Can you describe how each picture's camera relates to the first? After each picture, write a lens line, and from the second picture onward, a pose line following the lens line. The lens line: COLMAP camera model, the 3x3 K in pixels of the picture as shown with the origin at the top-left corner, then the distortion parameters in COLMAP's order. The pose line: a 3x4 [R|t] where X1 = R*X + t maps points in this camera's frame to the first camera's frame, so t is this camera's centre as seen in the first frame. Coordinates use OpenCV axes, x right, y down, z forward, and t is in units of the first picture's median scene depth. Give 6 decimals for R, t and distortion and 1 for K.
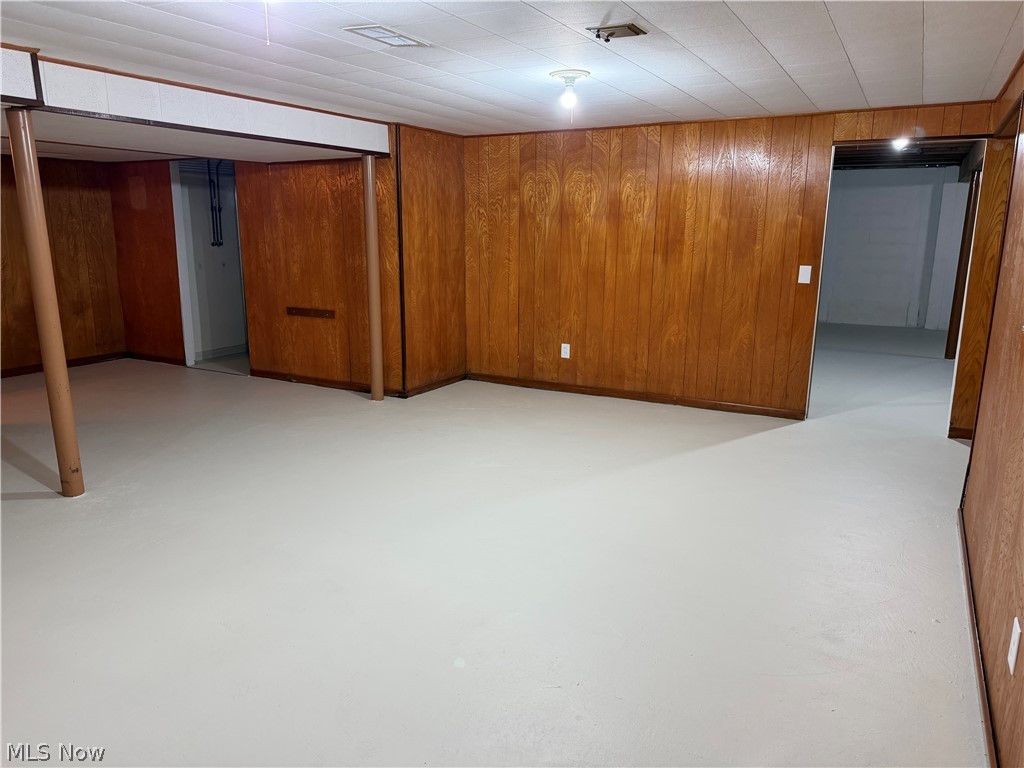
lens RADIAL K [[727.9, 0, 509.7], [0, 727.9, 390.3], [0, 0, 1]] dist [0.010265, 0.001921]
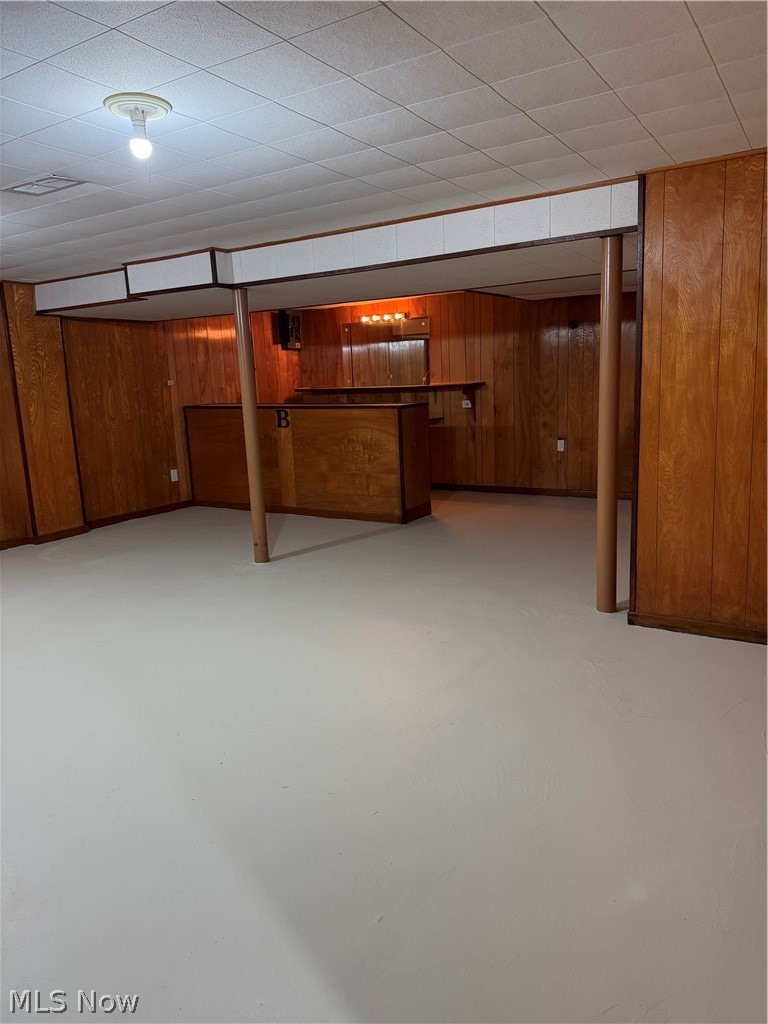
lens RADIAL K [[727.9, 0, 383.6], [0, 727.9, 502.7], [0, 0, 1]] dist [0.010265, 0.001921]
pose [[-0.048500, 0.148148, -0.987775, 0.454069], [-0.191494, 0.969215, 0.154766, -0.142378], [0.980295, 0.196659, -0.018638, 0.791337]]
